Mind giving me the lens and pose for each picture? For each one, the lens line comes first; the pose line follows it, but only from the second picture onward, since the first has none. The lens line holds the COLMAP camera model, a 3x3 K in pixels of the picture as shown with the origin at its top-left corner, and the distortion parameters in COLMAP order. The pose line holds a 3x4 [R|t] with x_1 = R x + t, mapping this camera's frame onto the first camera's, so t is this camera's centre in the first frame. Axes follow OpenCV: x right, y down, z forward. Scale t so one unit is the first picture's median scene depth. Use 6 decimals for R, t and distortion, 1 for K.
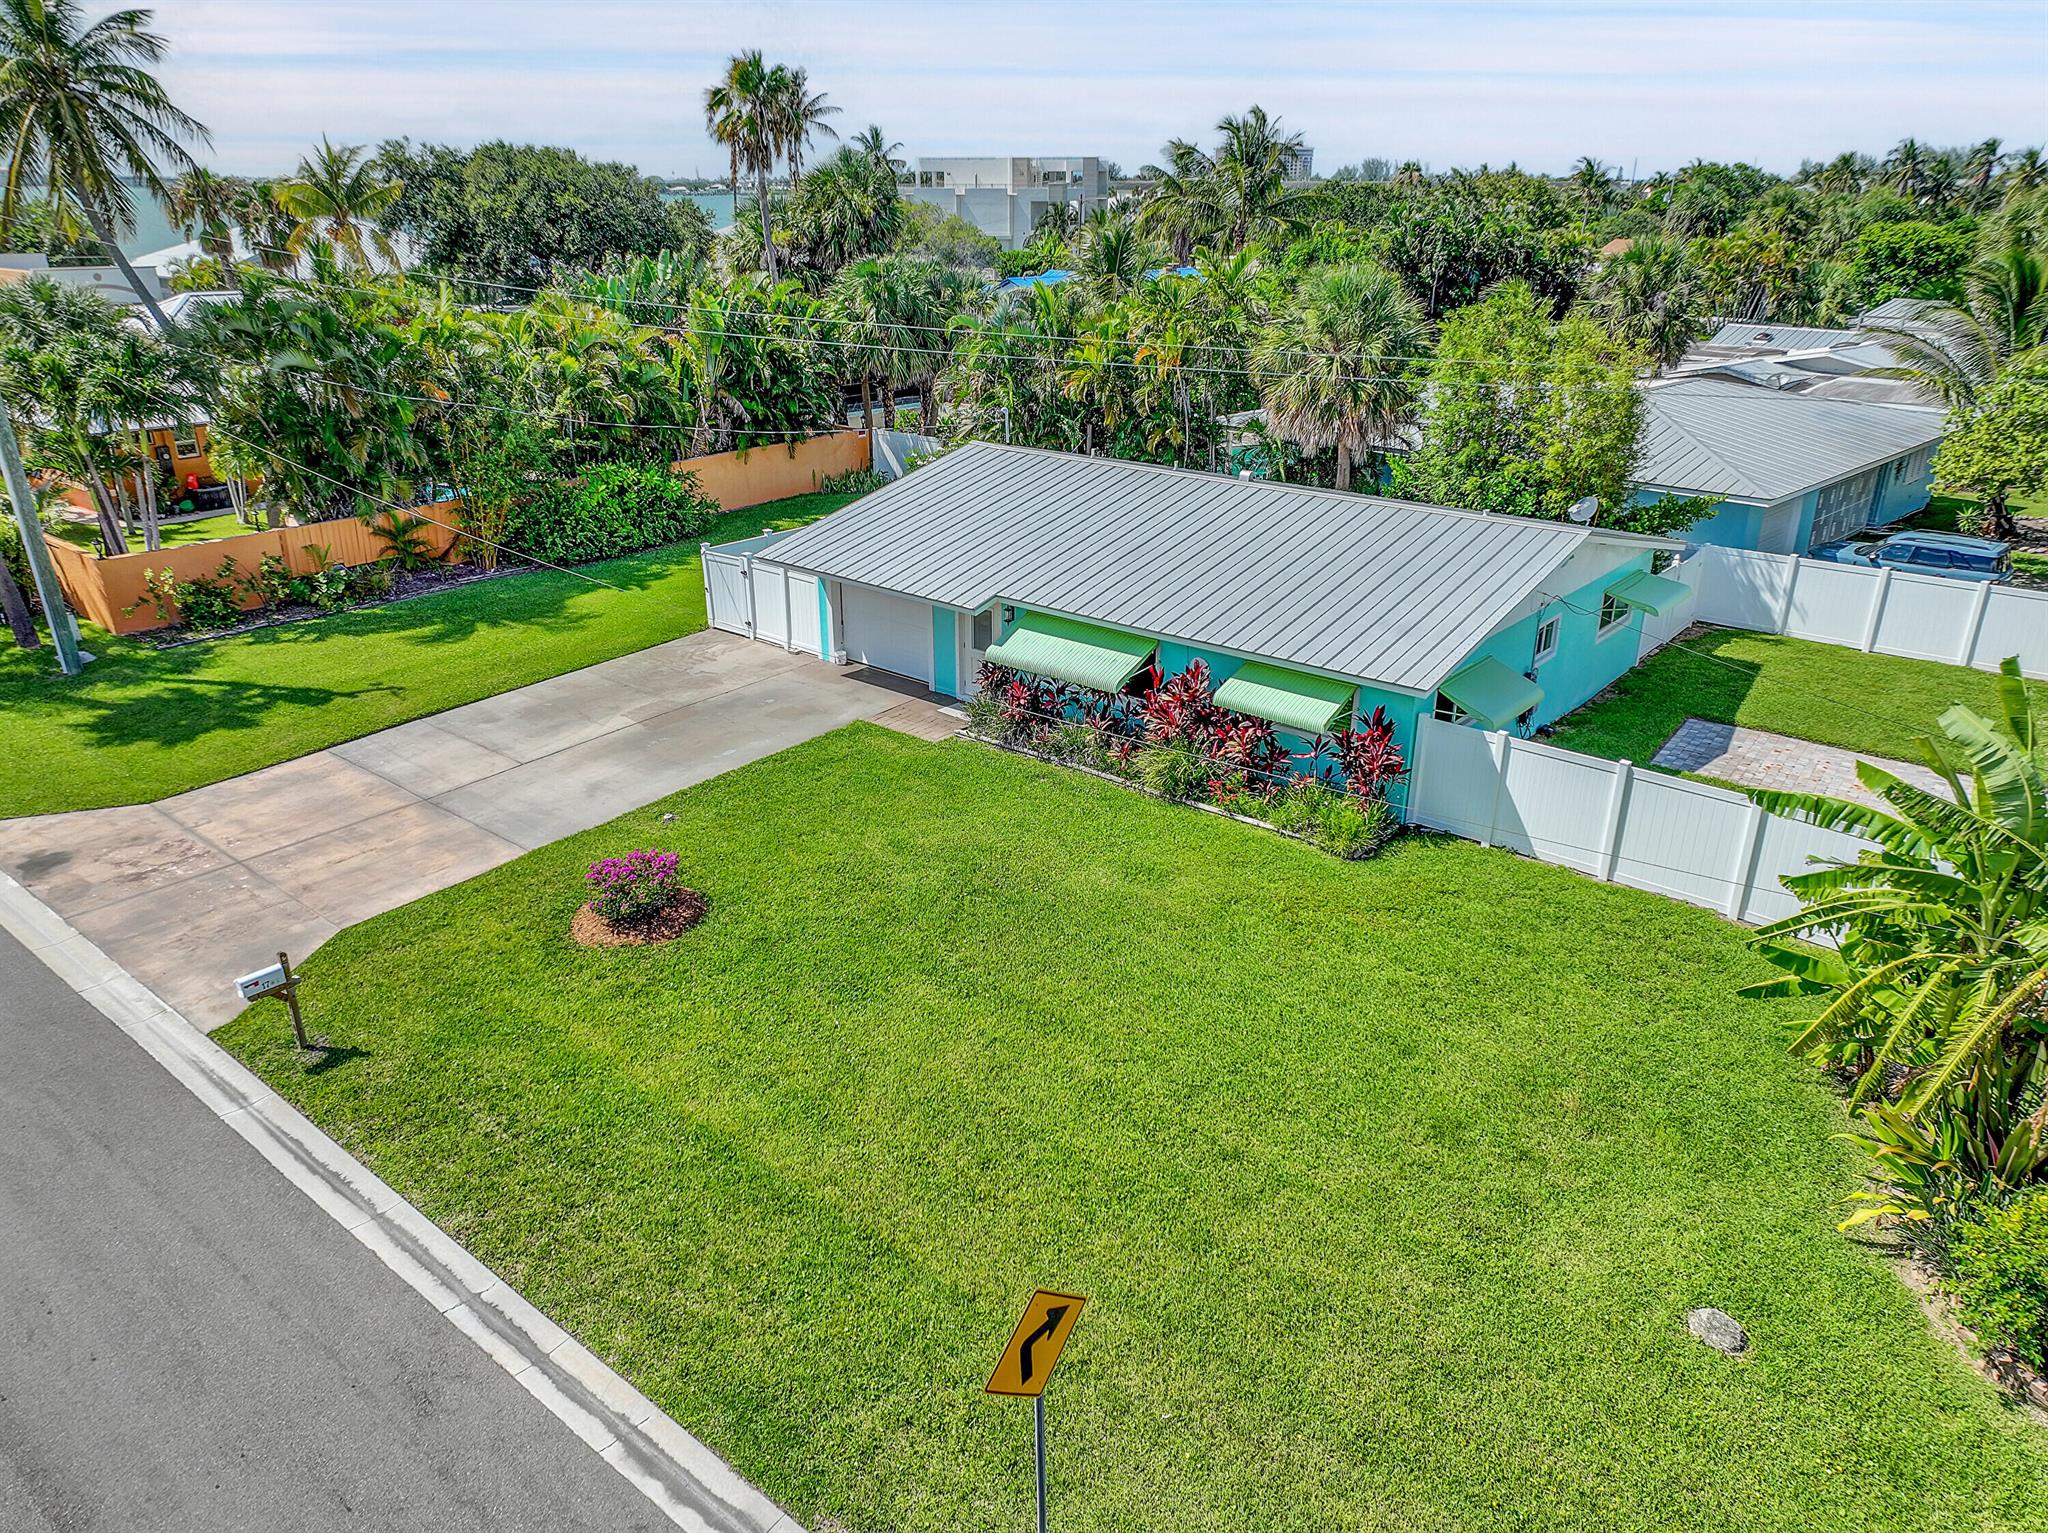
lens RADIAL K [[1437.5, 0, 1025.1], [0, 1437.5, 758.0], [0, 0, 1]] dist [-0.004671, 0.023974]
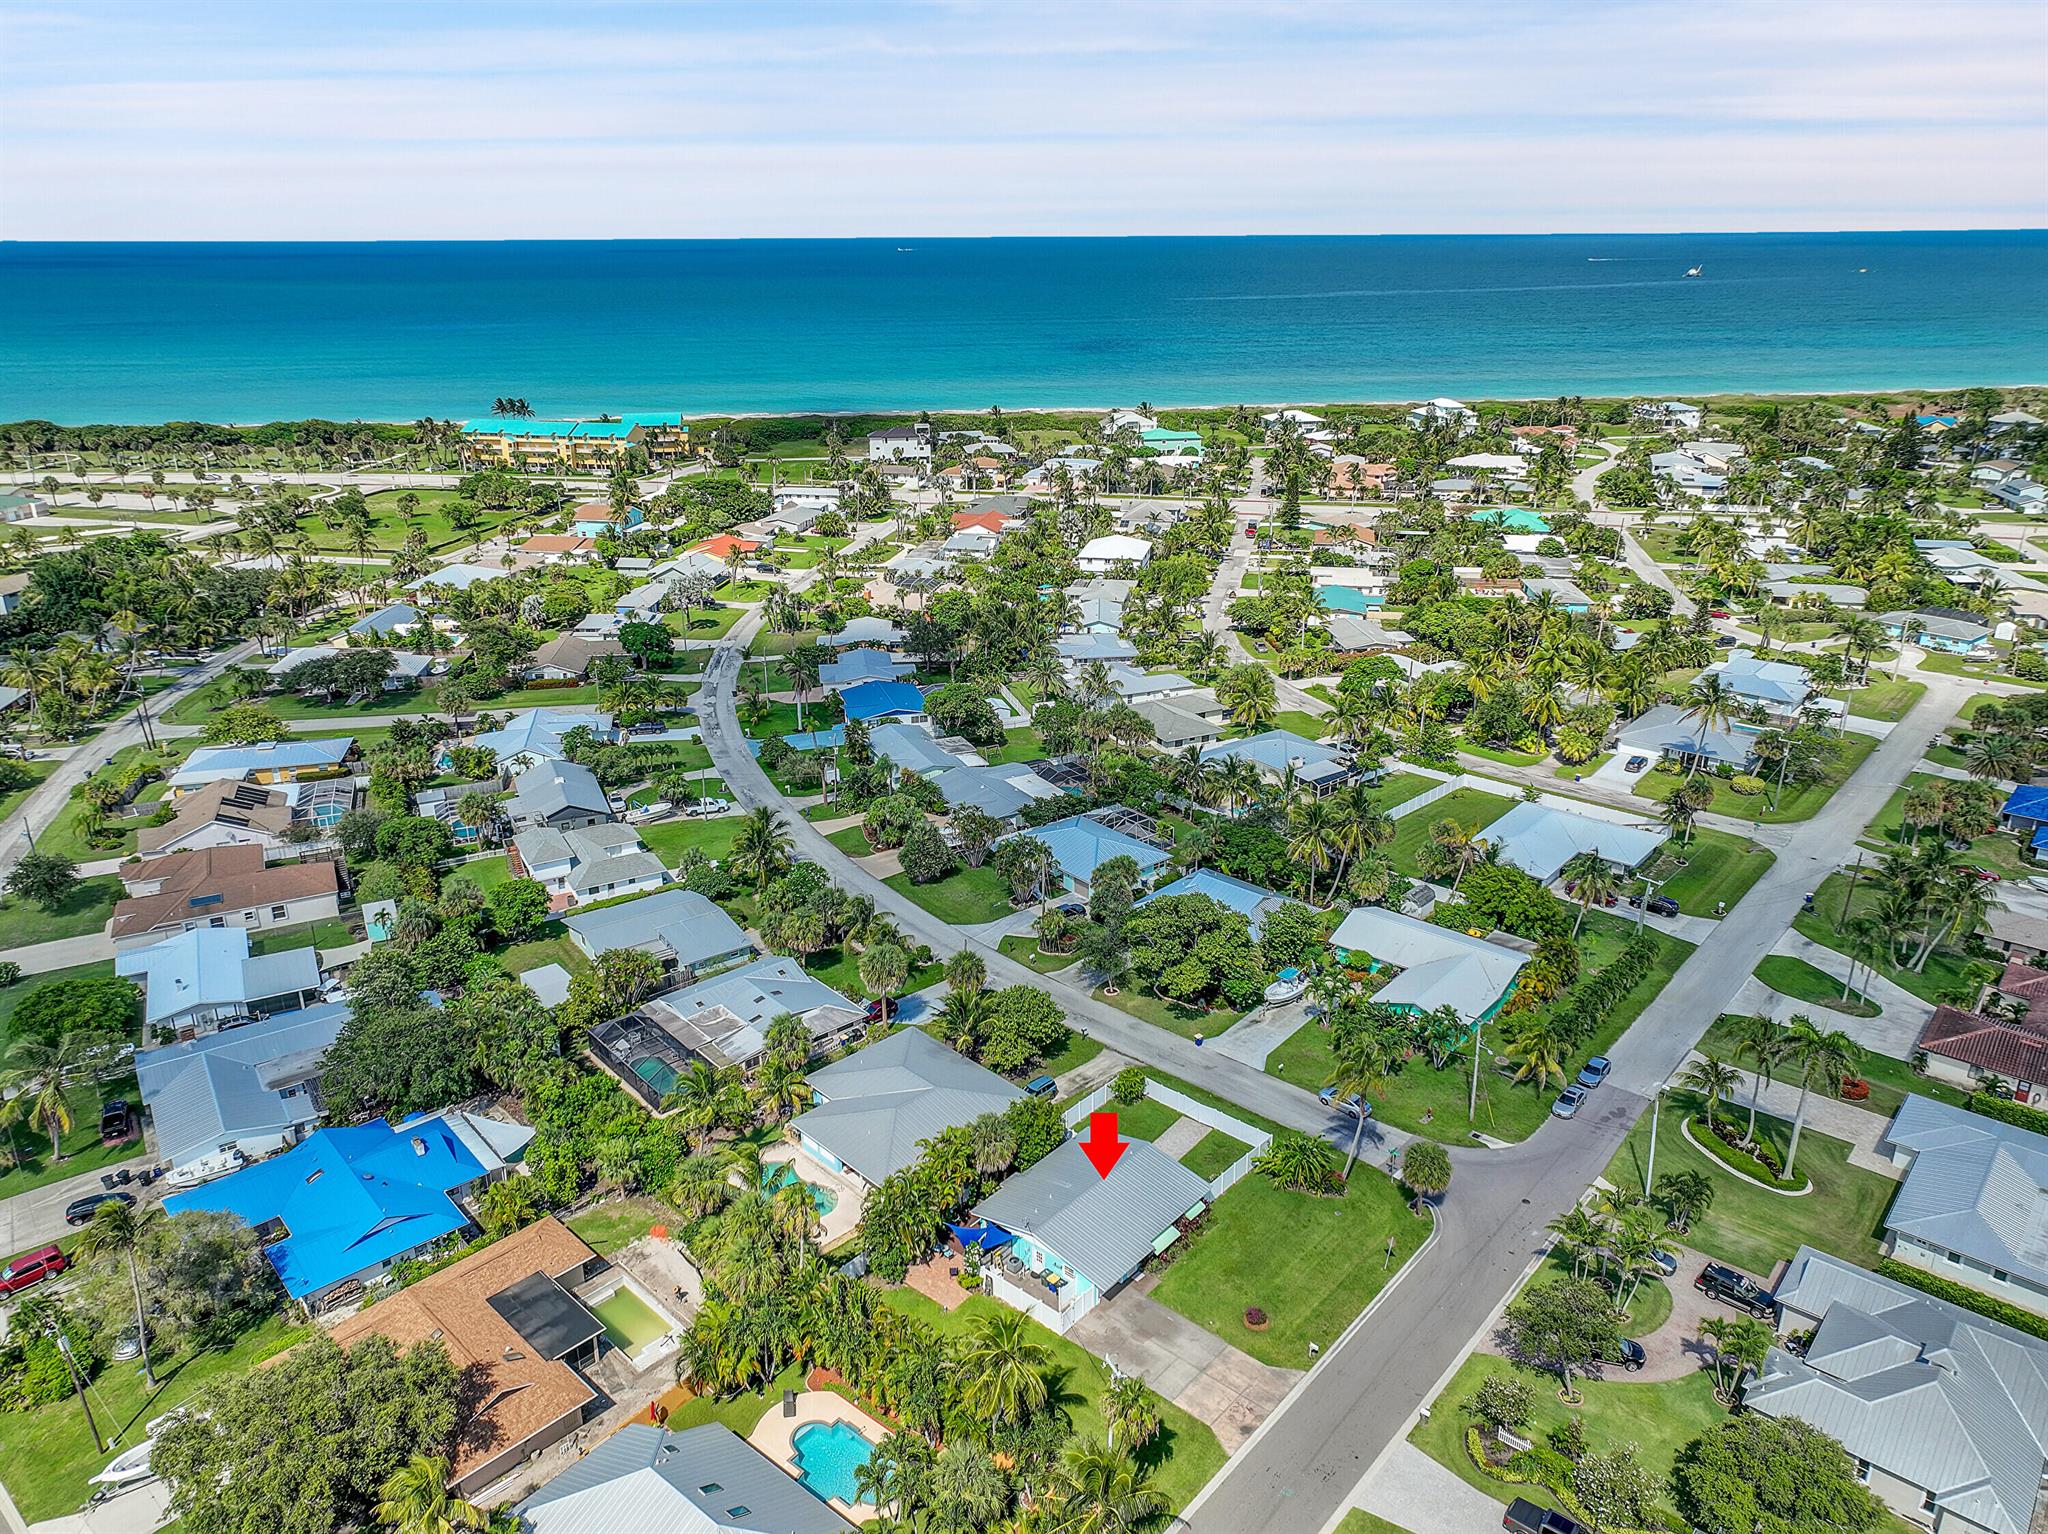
lens RADIAL K [[1437.5, 0, 1025.1], [0, 1437.5, 758.5], [0, 0, 1]] dist [-0.004671, 0.023974]
pose [[0.013509, -0.346476, 0.937962, -3.331706], [0.376915, 0.870616, 0.316170, -2.696570], [-0.926149, 0.349261, 0.142353, 0.278789]]
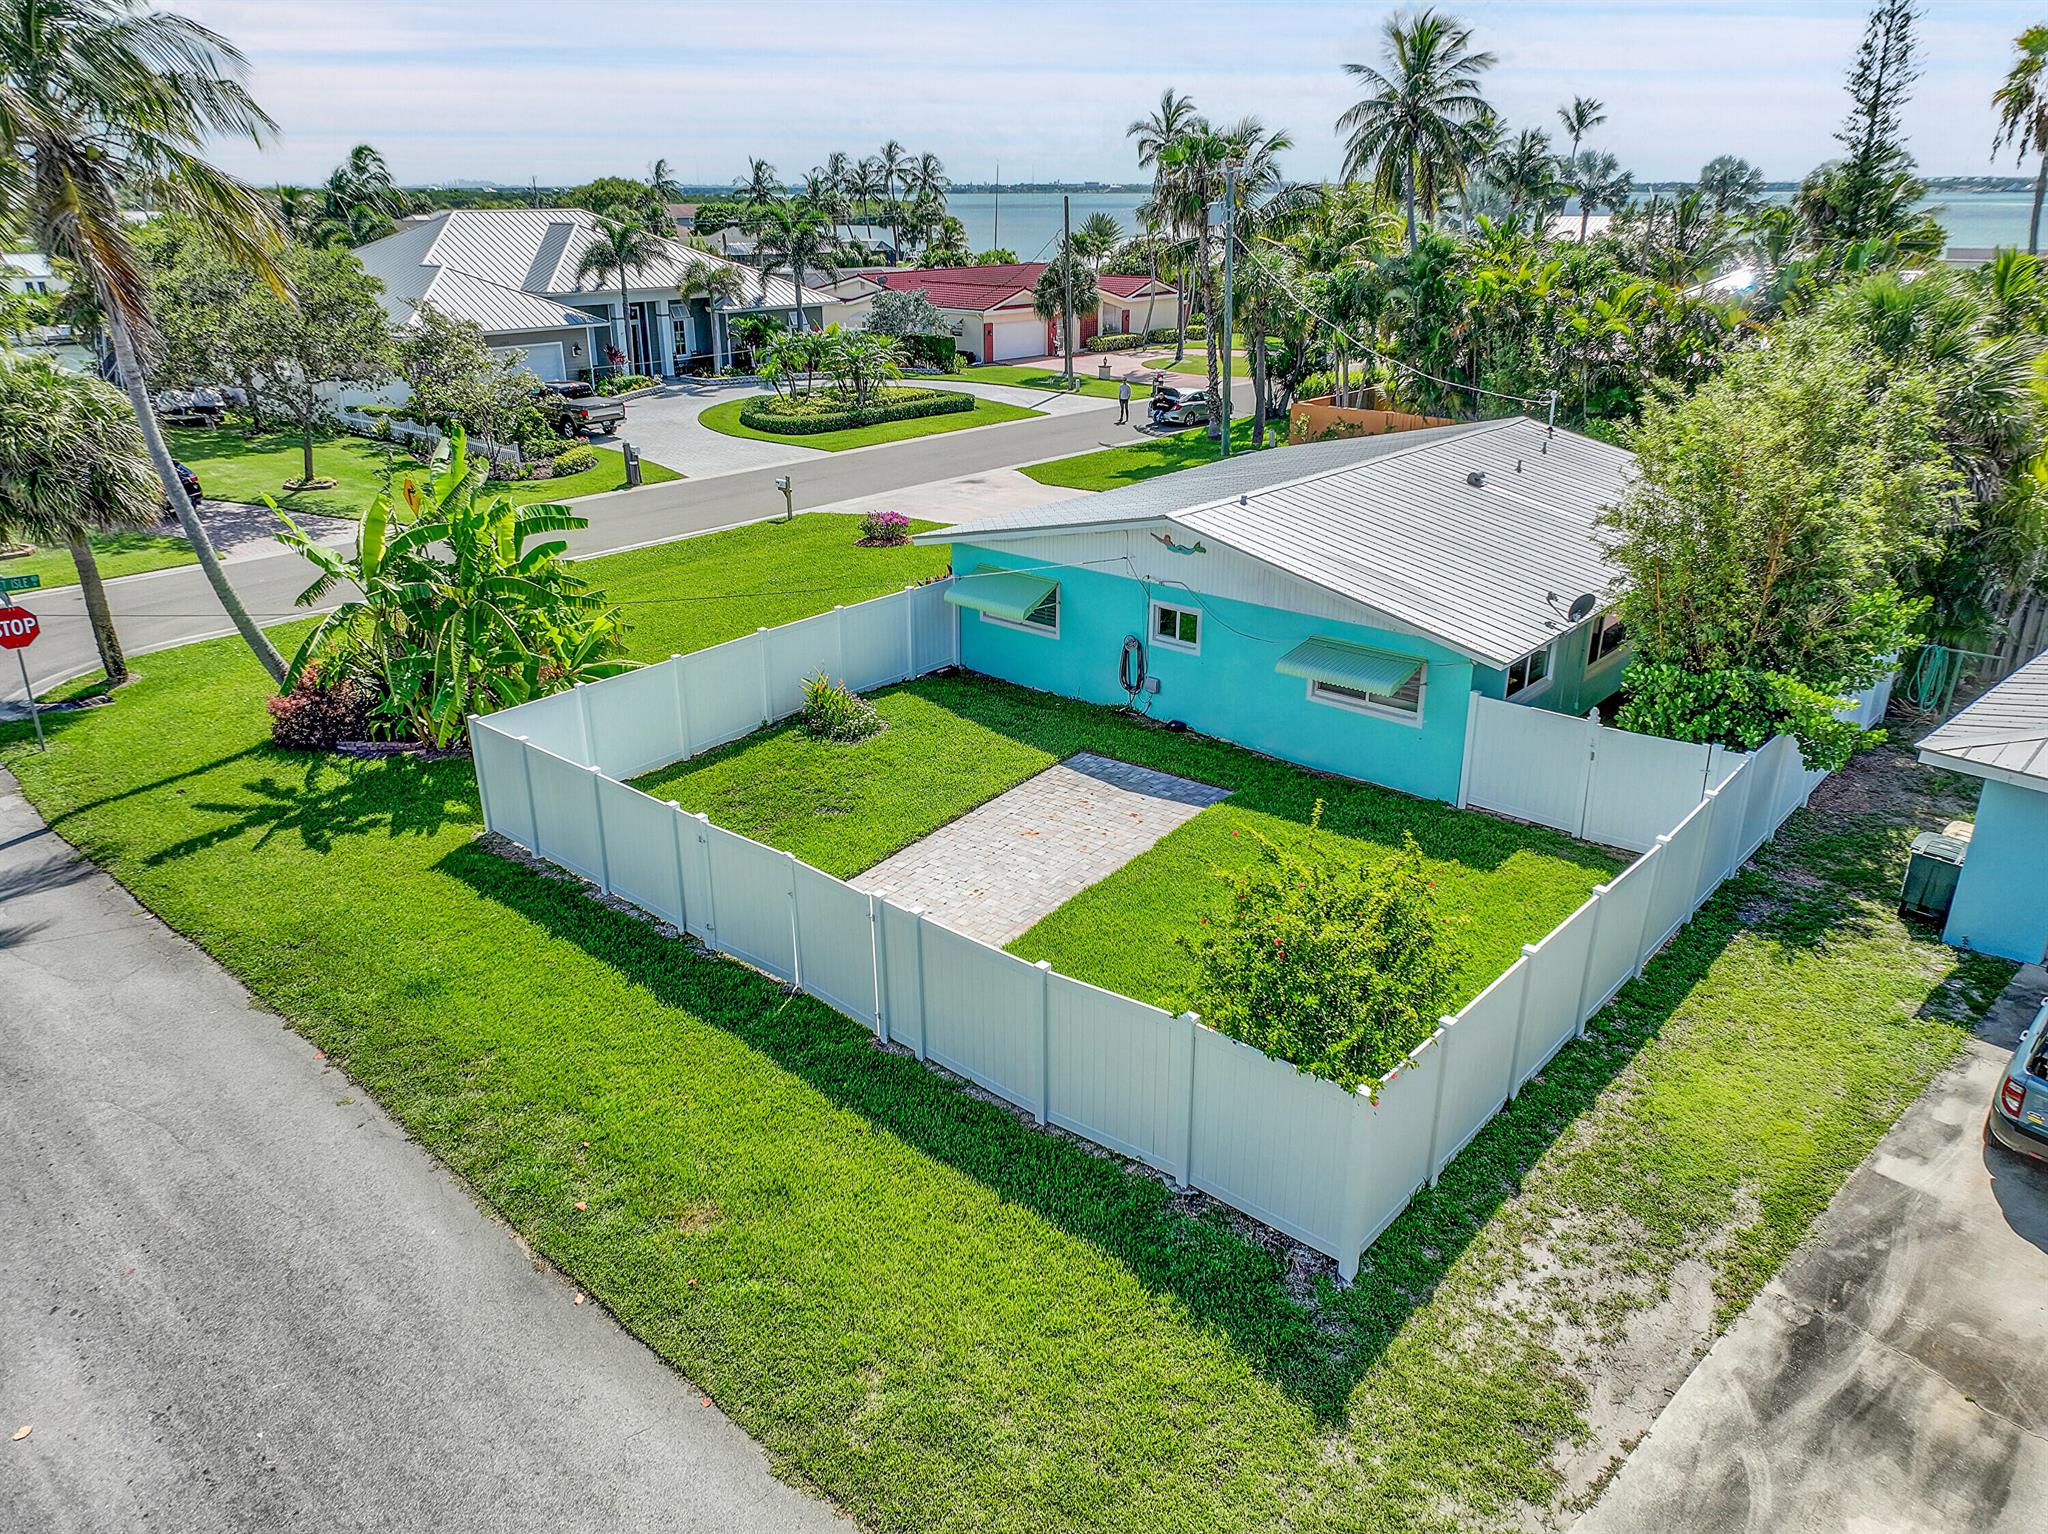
lens RADIAL K [[1433.8, 0, 1024.0], [0, 1433.8, 767.0], [0, 0, 1]] dist [0.004935, -0.000245]
pose [[-0.021623, 0.372628, -0.927729, 1.298433], [-0.371734, 0.858420, 0.353454, -0.304248], [0.928088, 0.352511, 0.119956, 0.821339]]
